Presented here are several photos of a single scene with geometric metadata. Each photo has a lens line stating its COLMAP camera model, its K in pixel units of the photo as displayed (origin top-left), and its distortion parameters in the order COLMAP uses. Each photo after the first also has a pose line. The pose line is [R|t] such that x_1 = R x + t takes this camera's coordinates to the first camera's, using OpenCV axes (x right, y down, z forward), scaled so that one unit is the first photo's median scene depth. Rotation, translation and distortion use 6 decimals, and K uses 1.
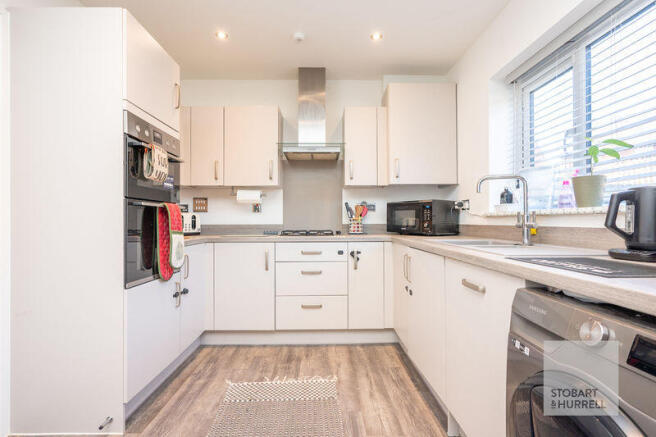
lens RADIAL K [[329.6, 0, 331.9], [0, 329.6, 218.6], [0, 0, 1]] dist [-0.003509, 0.000112]
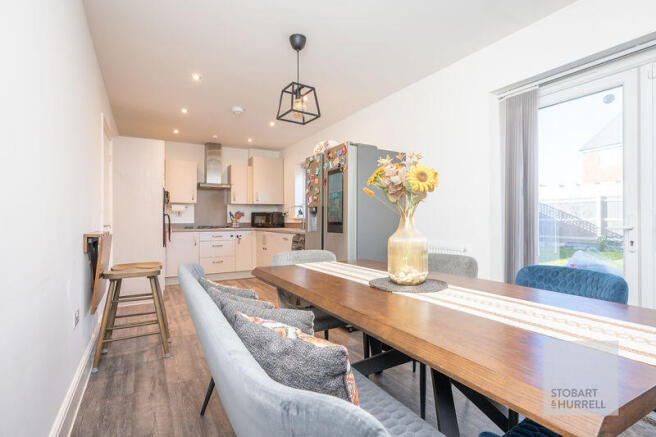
lens RADIAL K [[329.6, 0, 329.5], [0, 329.6, 218.4], [0, 0, 1]] dist [-0.003509, 0.000112]
pose [[0.883761, 0.004204, 0.467920, -0.372520], [-0.005094, 0.999987, 0.000638, -0.013926], [-0.467911, -0.002947, 0.883771, -1.067010]]
